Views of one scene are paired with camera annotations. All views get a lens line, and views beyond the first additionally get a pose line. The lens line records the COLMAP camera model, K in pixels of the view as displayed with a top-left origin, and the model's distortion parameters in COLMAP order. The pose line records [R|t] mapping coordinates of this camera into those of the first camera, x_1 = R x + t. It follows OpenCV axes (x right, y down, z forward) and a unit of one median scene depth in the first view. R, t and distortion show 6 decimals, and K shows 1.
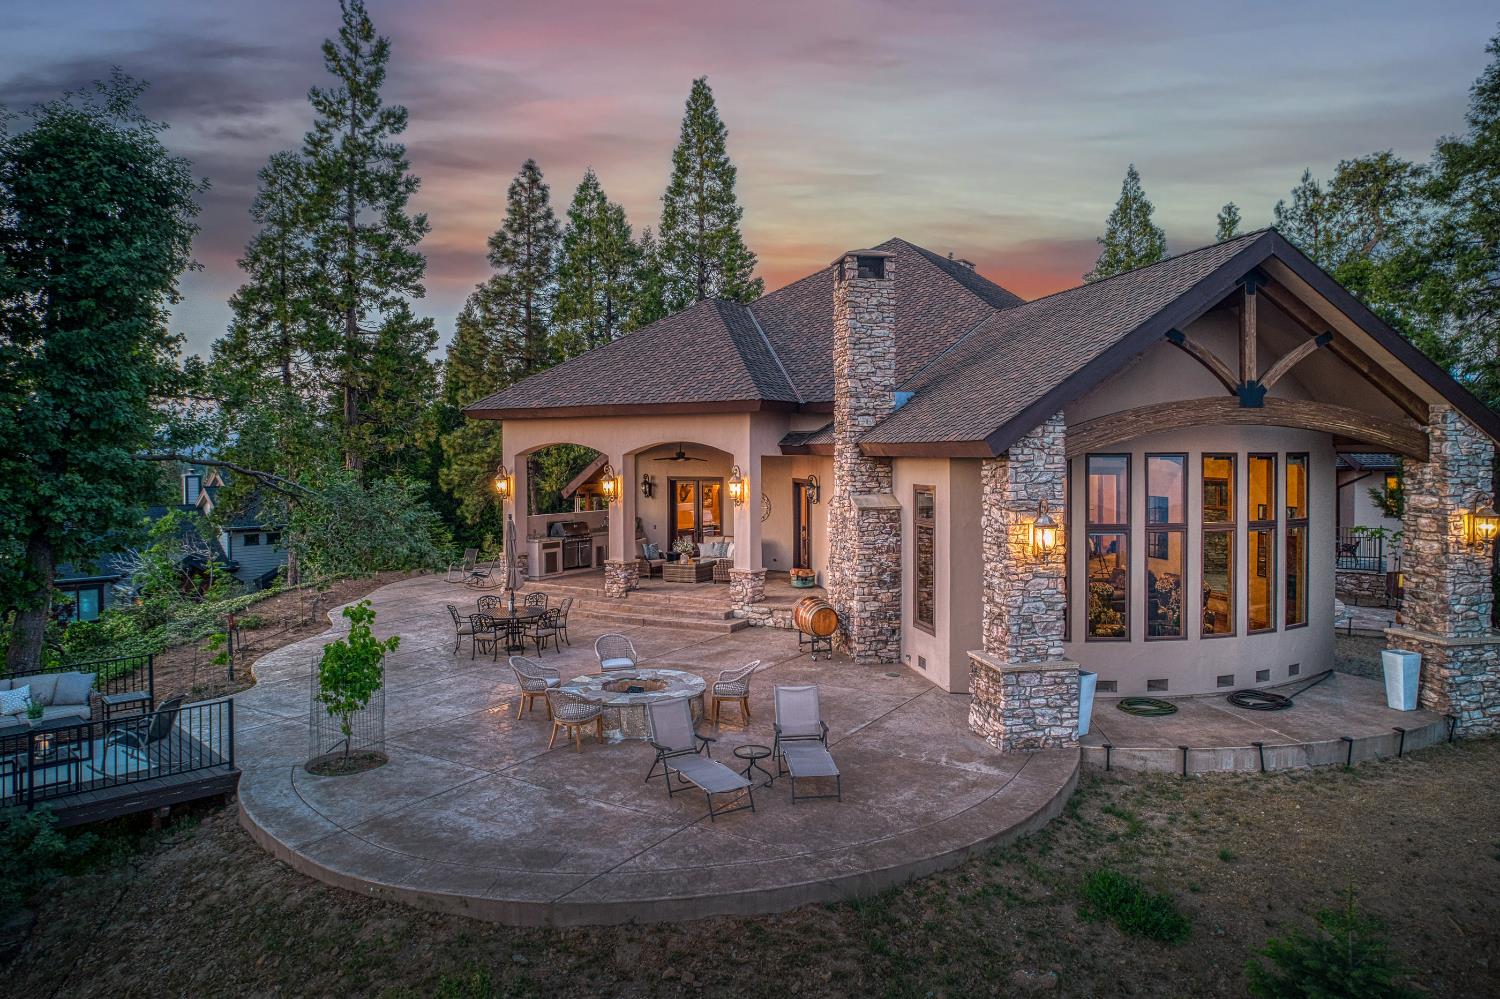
lens RADIAL K [[982.4, 0, 745.3], [0, 982.4, 488.8], [0, 0, 1]] dist [-0.048923, 0.025650]
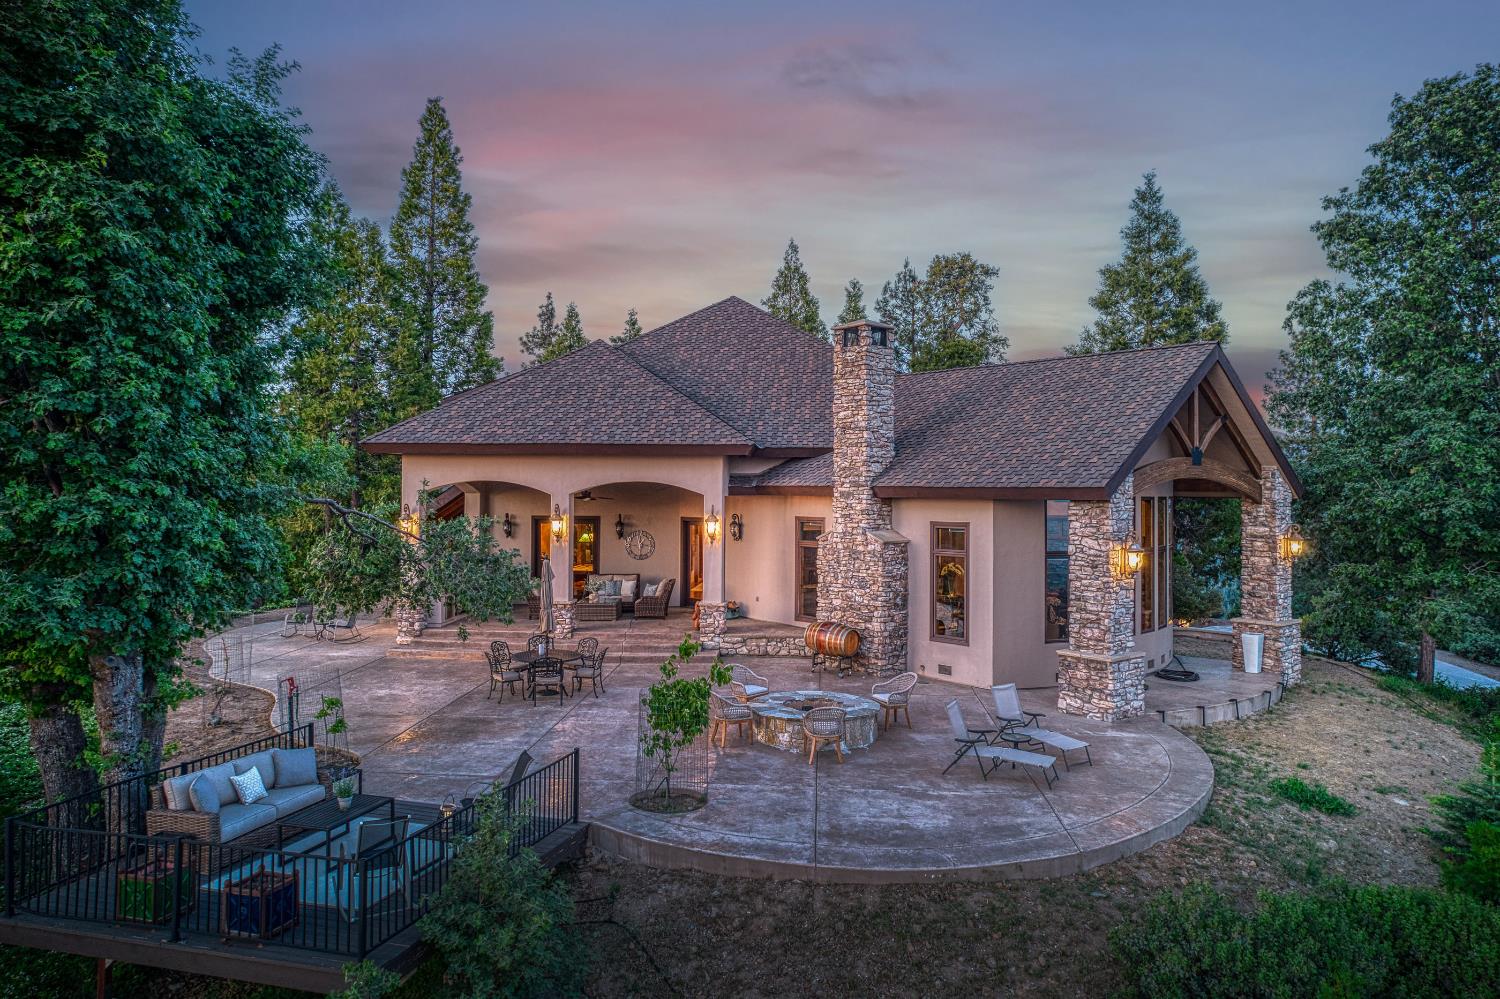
lens RADIAL K [[982.4, 0, 807.2], [0, 982.4, 482.9], [0, 0, 1]] dist [-0.048923, 0.025650]
pose [[0.875174, 0.013173, 0.483629, -0.515402], [0.008364, 0.999068, -0.042347, -0.002019], [-0.483736, 0.041106, 0.874248, 0.020651]]
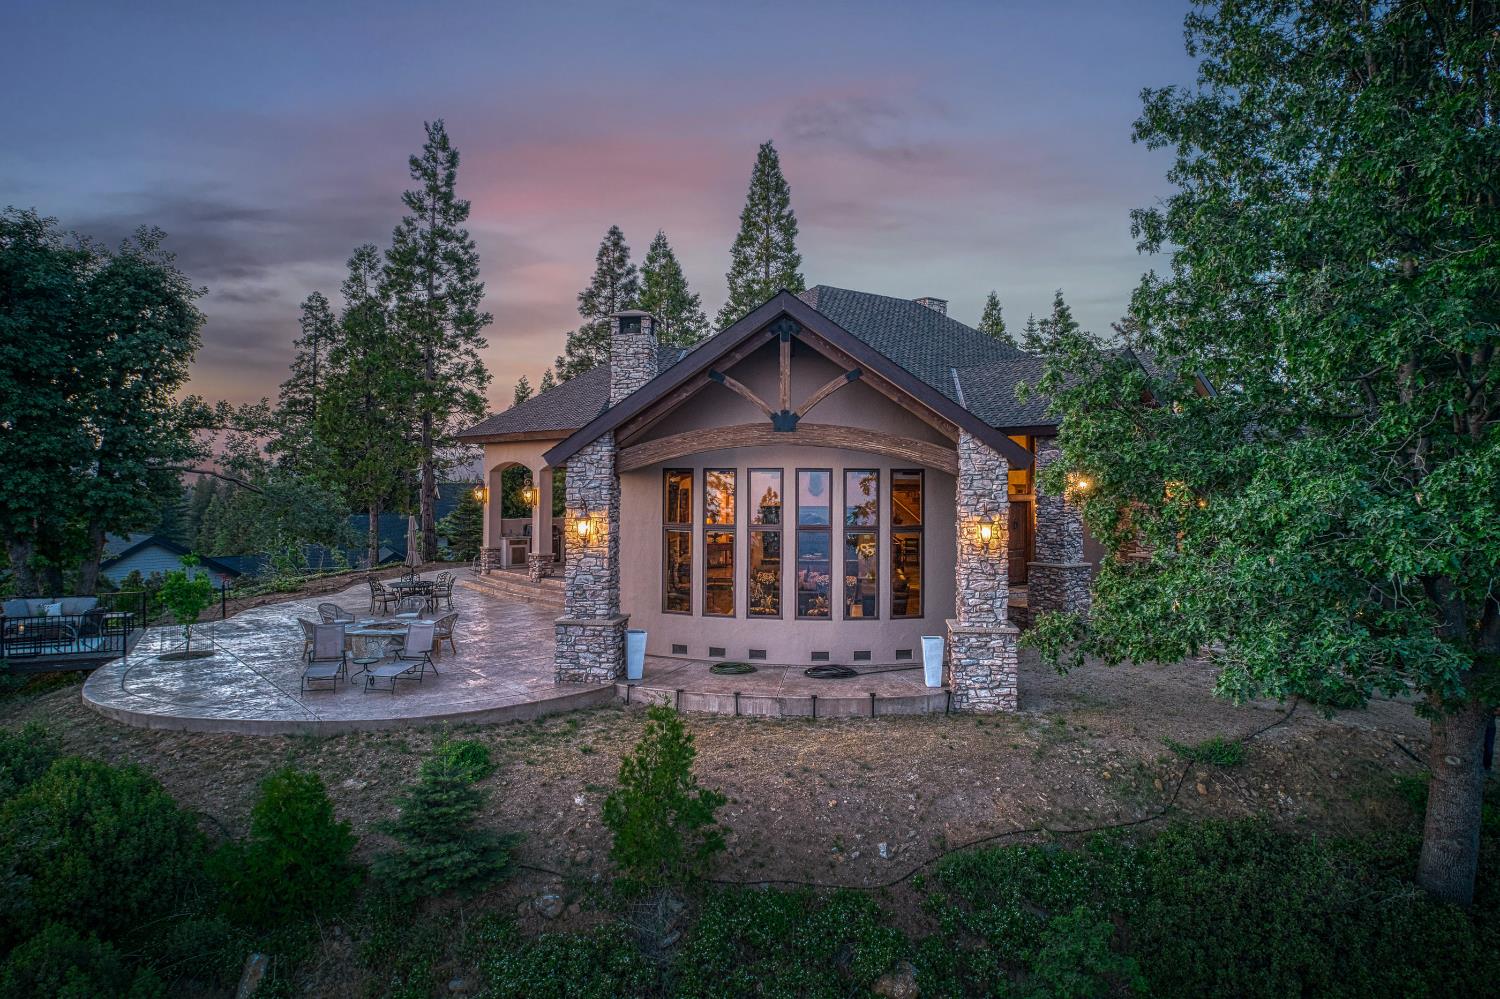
lens RADIAL K [[982.4, 0, 756.4], [0, 982.4, 495.0], [0, 0, 1]] dist [-0.048923, 0.025650]
pose [[0.952460, 0.013919, -0.304347, 0.831746], [-0.020014, 0.999657, -0.016917, 0.019704], [0.304007, 0.022204, 0.952411, -0.208712]]
